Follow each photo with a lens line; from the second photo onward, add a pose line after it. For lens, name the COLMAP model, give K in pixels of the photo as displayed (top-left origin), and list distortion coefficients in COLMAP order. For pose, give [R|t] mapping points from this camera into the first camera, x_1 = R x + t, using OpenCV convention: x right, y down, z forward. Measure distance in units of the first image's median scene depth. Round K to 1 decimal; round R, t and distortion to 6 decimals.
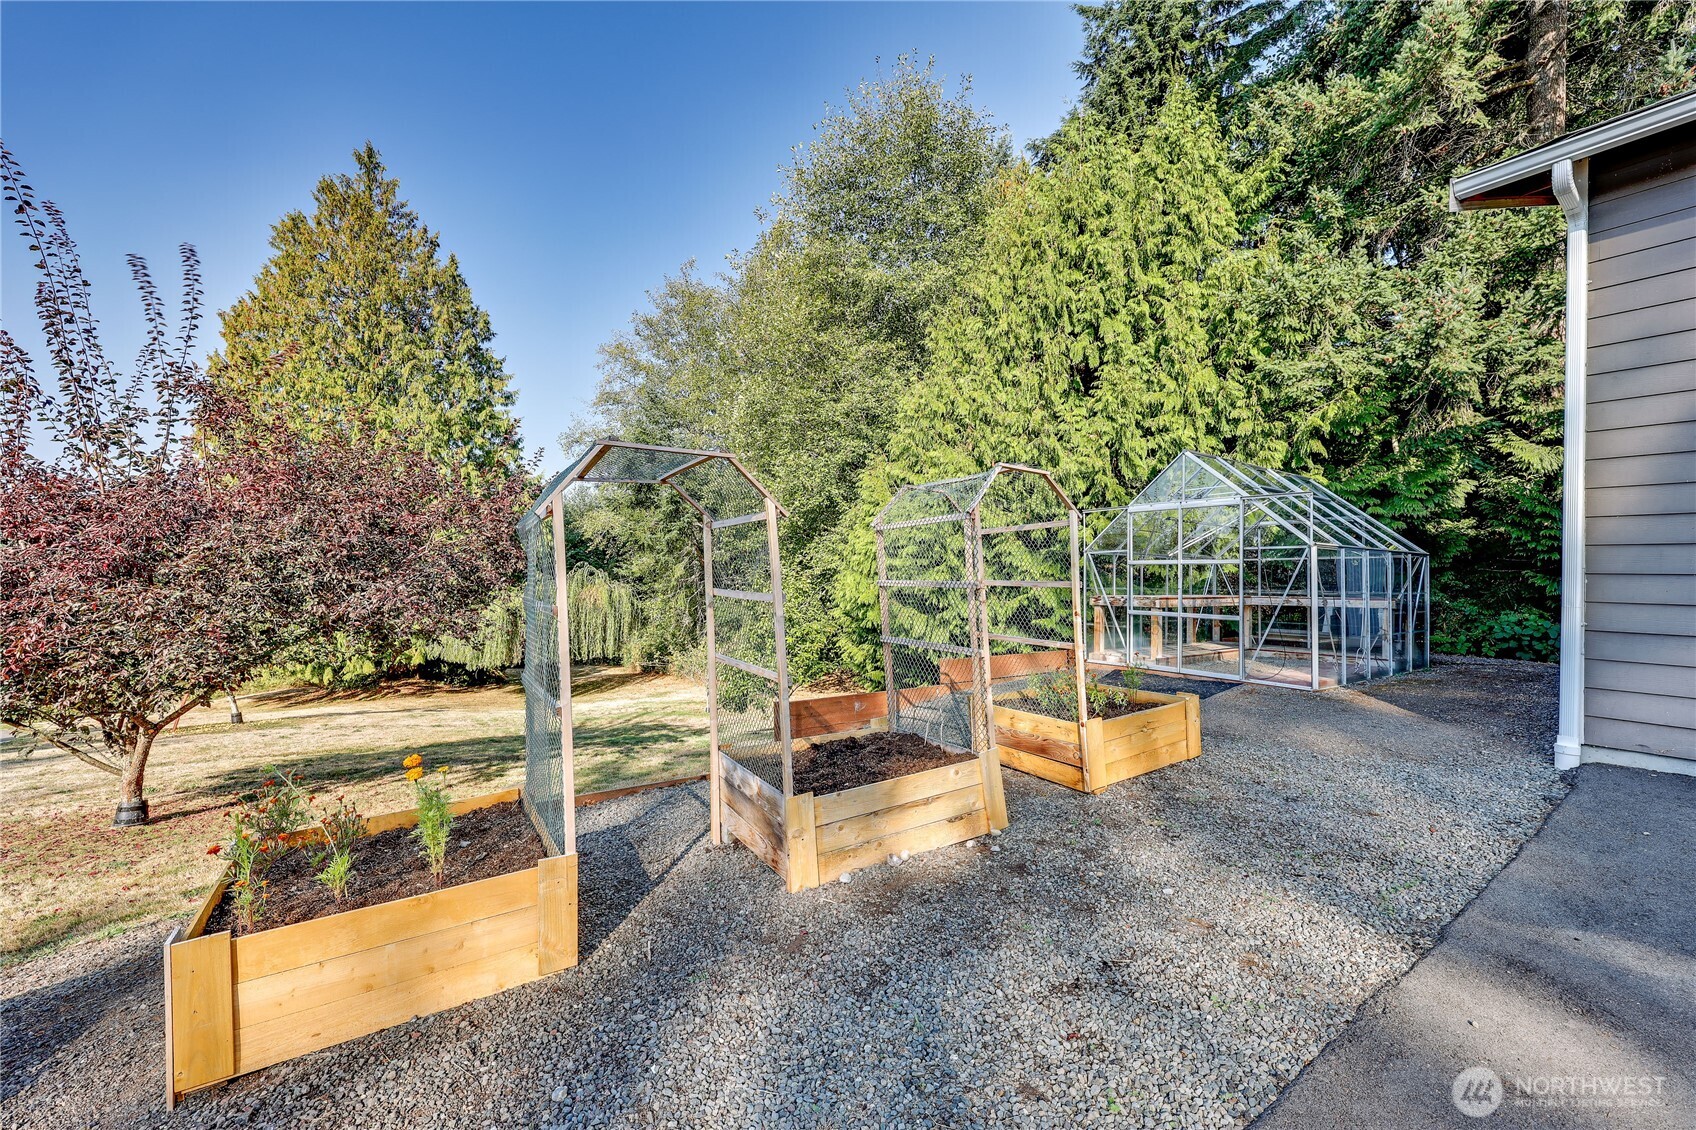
lens RADIAL K [[687.5, 0, 848.0], [0, 687.5, 565.0], [0, 0, 1]] dist [-0.000346, 0.000028]
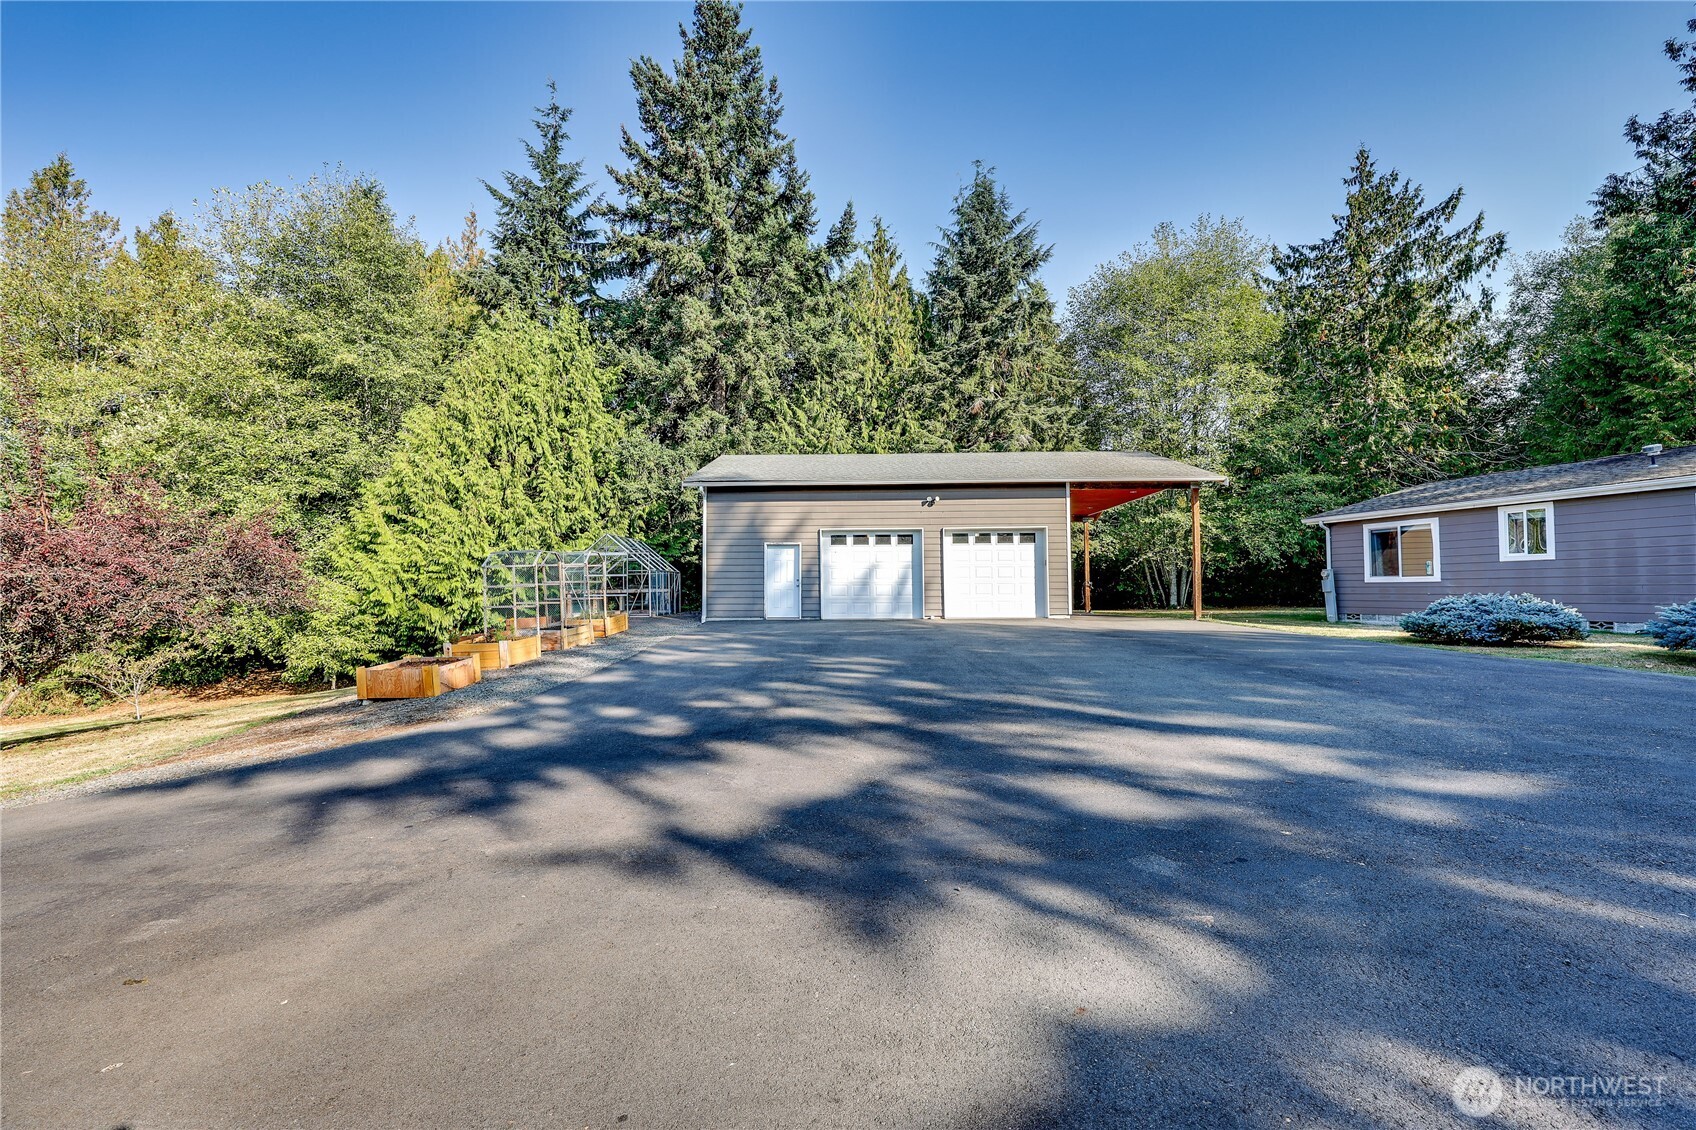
lens RADIAL K [[687.5, 0, 848.0], [0, 687.5, 565.0], [0, 0, 1]] dist [-0.000346, 0.000028]
pose [[0.592519, 0.011315, 0.805477, -0.573425], [0.004732, 0.999835, -0.017526, 0.003302], [-0.805543, 0.014196, 0.592368, -0.689313]]
